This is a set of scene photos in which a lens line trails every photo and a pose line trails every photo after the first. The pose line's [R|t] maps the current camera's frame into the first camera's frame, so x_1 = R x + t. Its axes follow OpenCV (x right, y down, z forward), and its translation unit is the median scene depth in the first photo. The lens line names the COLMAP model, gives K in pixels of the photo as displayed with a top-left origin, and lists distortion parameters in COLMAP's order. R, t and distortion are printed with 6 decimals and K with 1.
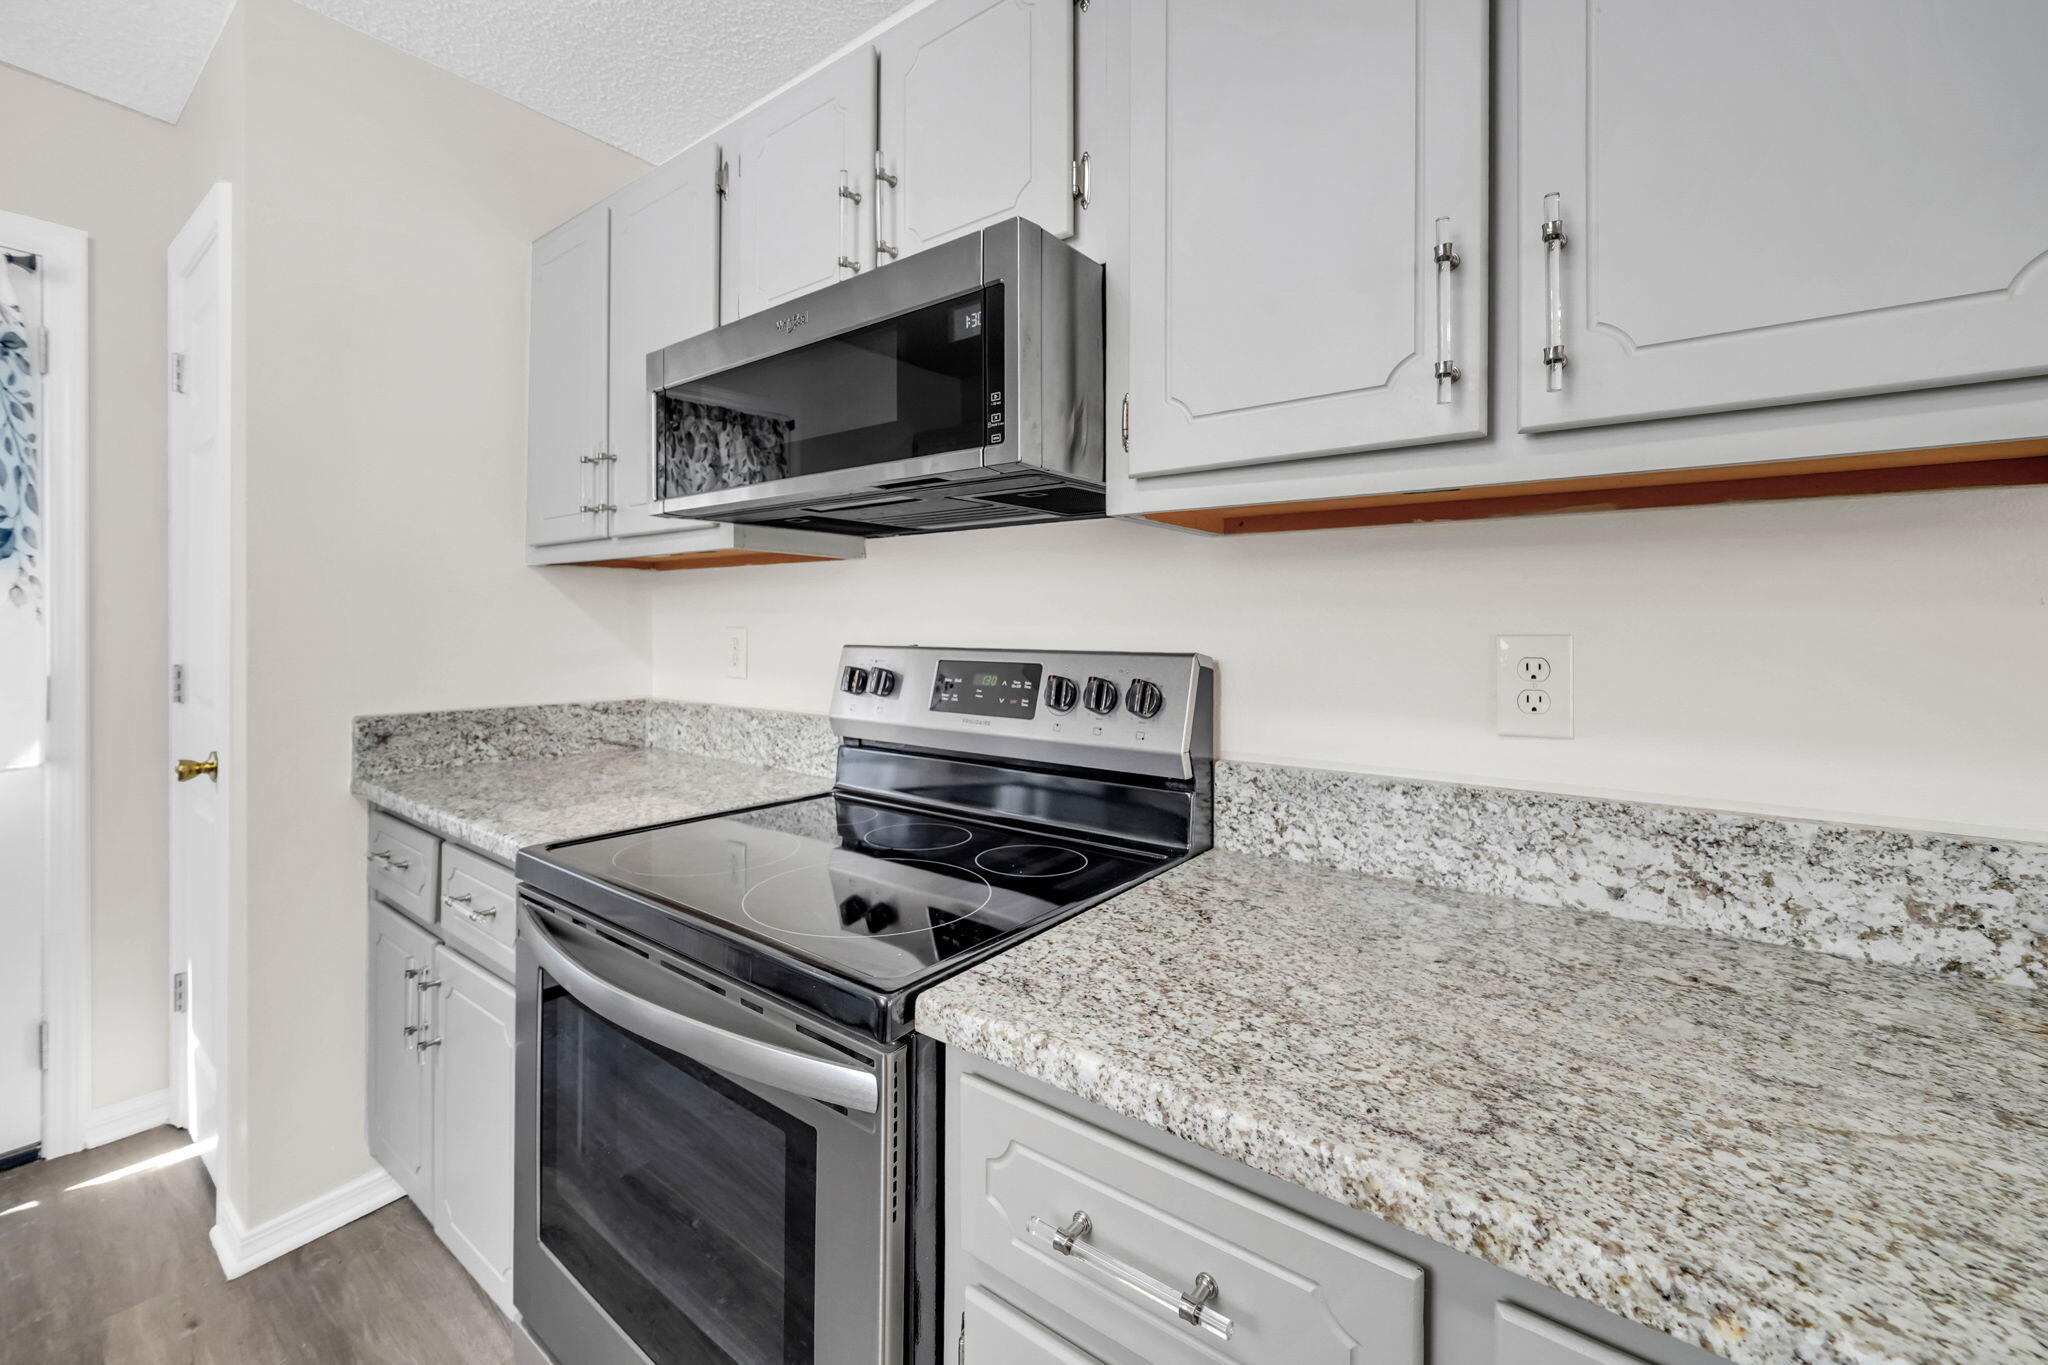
lens RADIAL K [[840.9, 0, 1016.7], [0, 840.9, 625.8], [0, 0, 1]] dist [-0.006914, 0.000301]
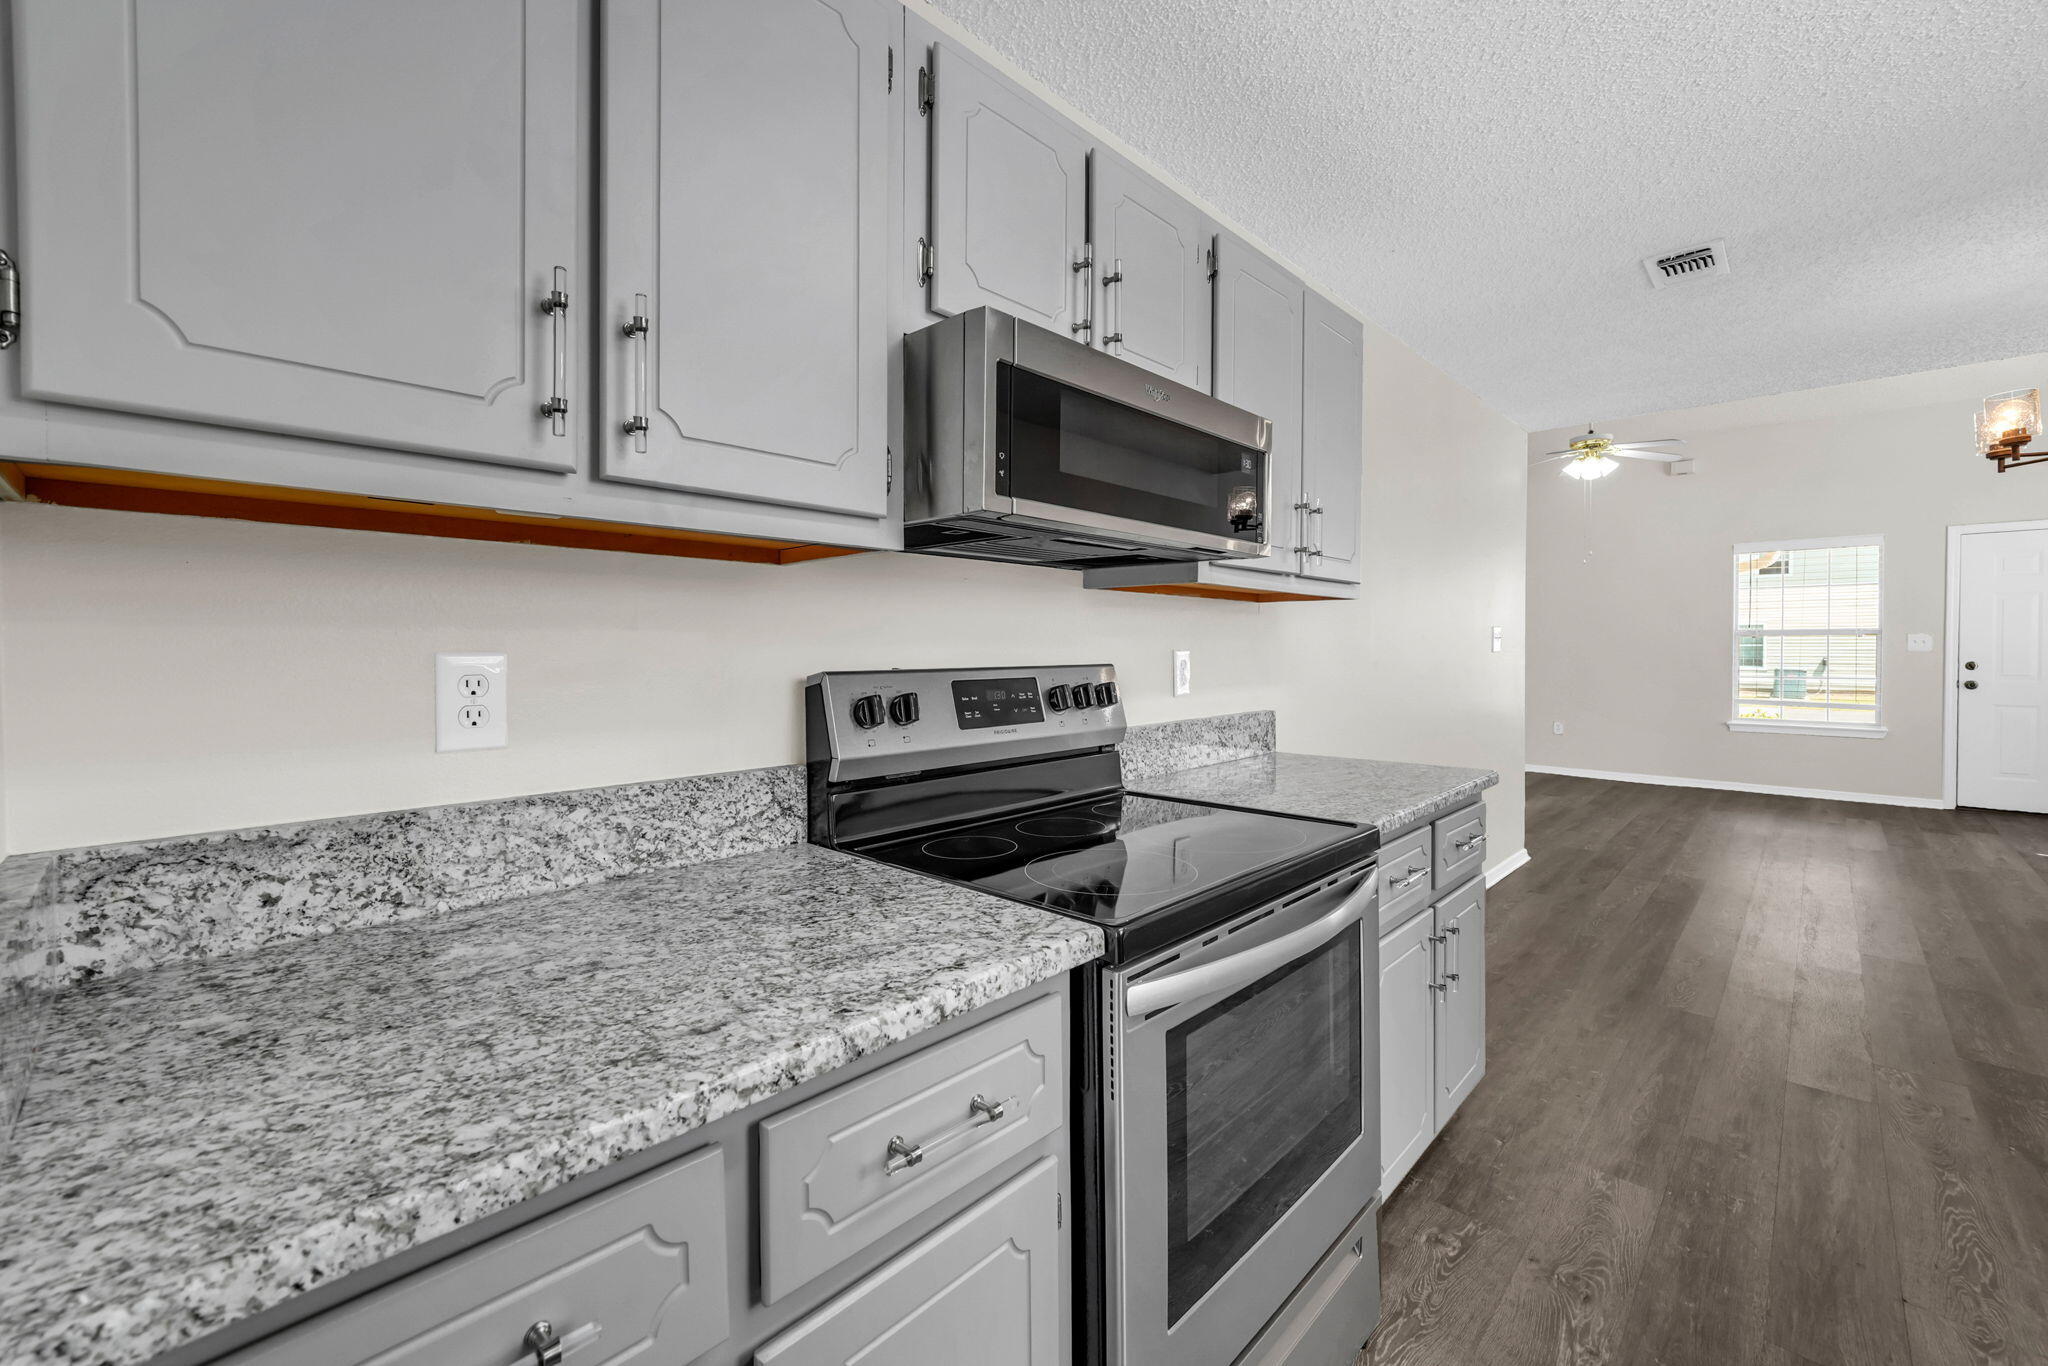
lens RADIAL K [[814.3, 0, 1017.2], [0, 814.3, 646.8], [0, 0, 1]] dist [-0.002768, 0.000151]
pose [[0.116892, -0.002903, 0.993140, -0.982043], [0.002706, 0.999993, 0.002605, -0.003765], [-0.993141, 0.002383, 0.116900, 0.728799]]
